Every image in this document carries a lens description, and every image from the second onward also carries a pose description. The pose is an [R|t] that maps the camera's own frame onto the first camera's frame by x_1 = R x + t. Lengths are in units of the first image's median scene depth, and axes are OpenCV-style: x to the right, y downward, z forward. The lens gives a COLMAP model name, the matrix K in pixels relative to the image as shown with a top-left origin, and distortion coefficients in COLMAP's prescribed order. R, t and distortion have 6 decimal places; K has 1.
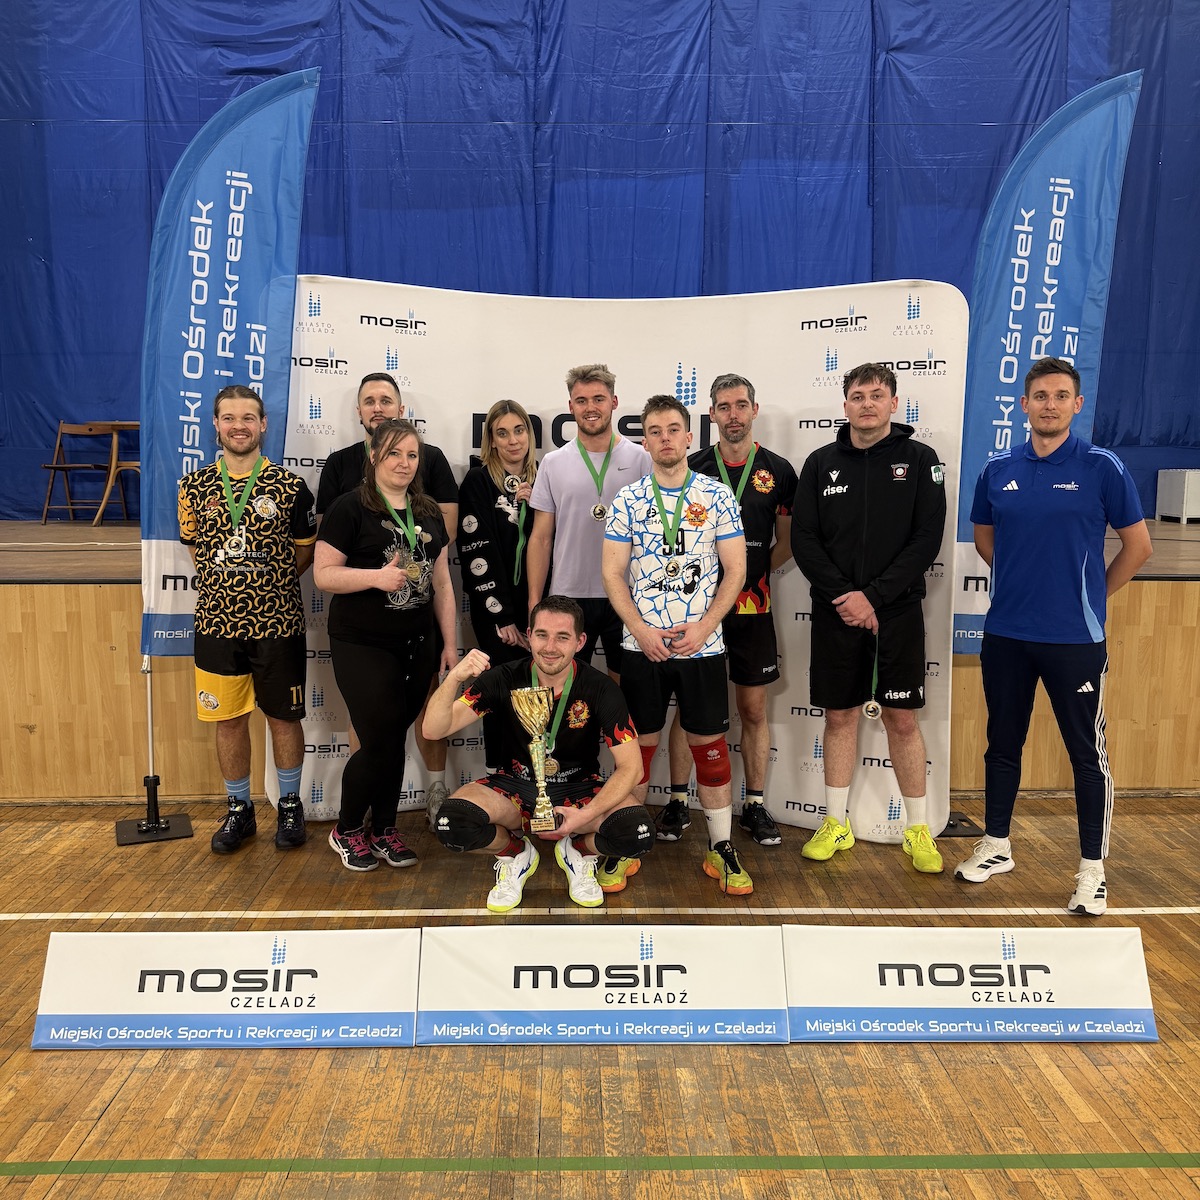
lens RADIAL K [[1121.4, 0, 589.5], [0, 1121.4, 600.4], [0, 0, 1]] dist [0.008491, -0.015162]
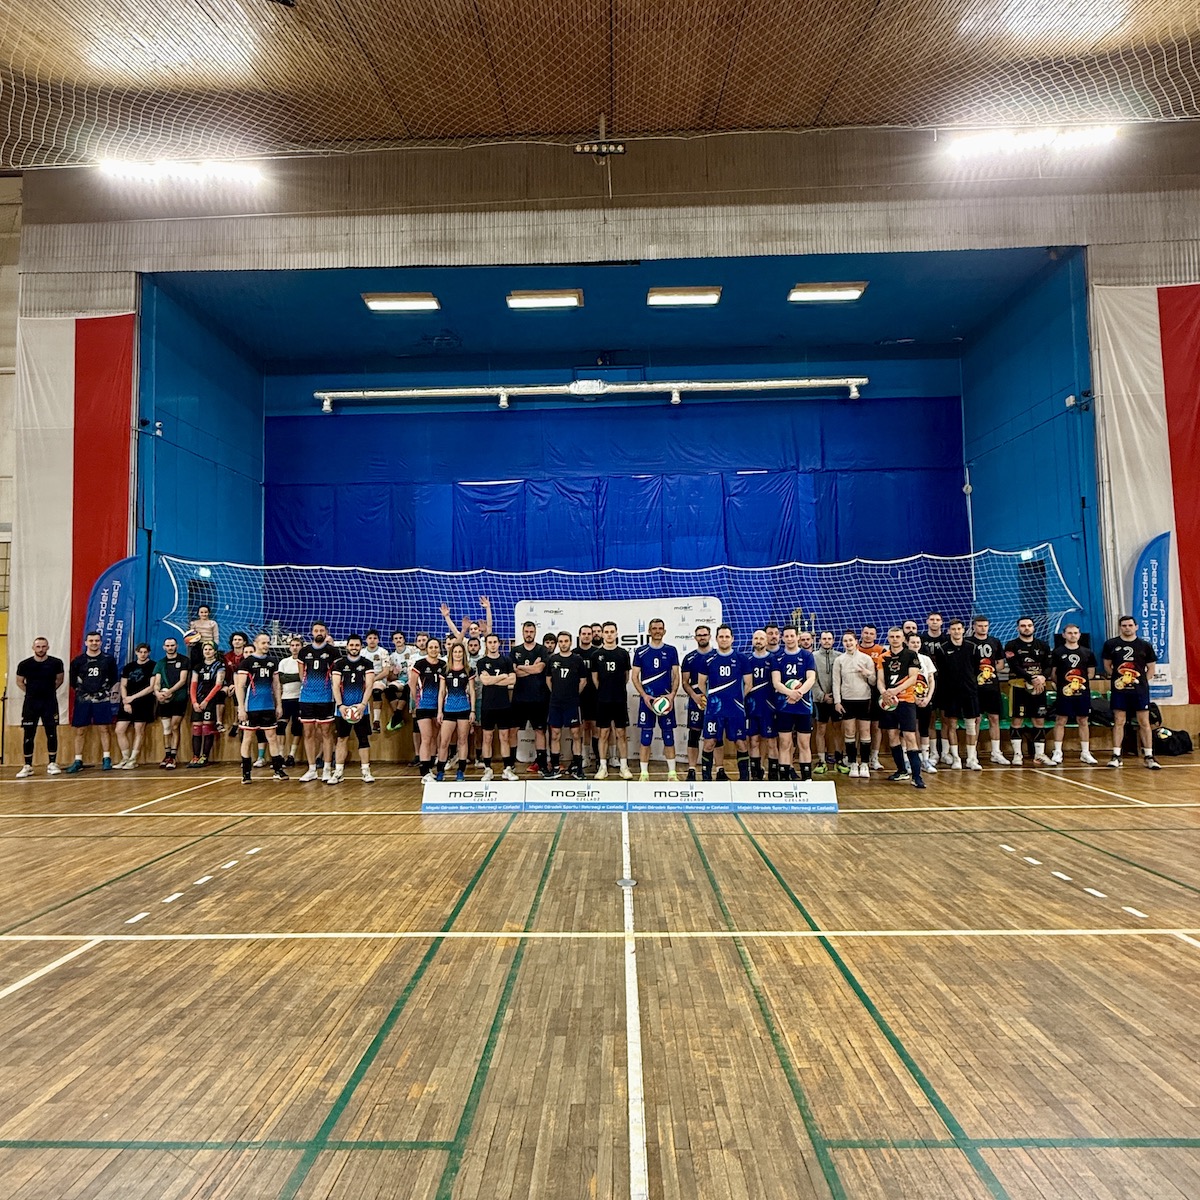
lens RADIAL K [[716.3, 0, 602.2], [0, 716.3, 596.4], [0, 0, 1]] dist [-0.000444, 0.000654]
pose [[0.999038, -0.021660, -0.038125, 0.069805], [0.013412, 0.978752, -0.204606, 0.238341], [0.041746, 0.203898, 0.978102, -1.741375]]
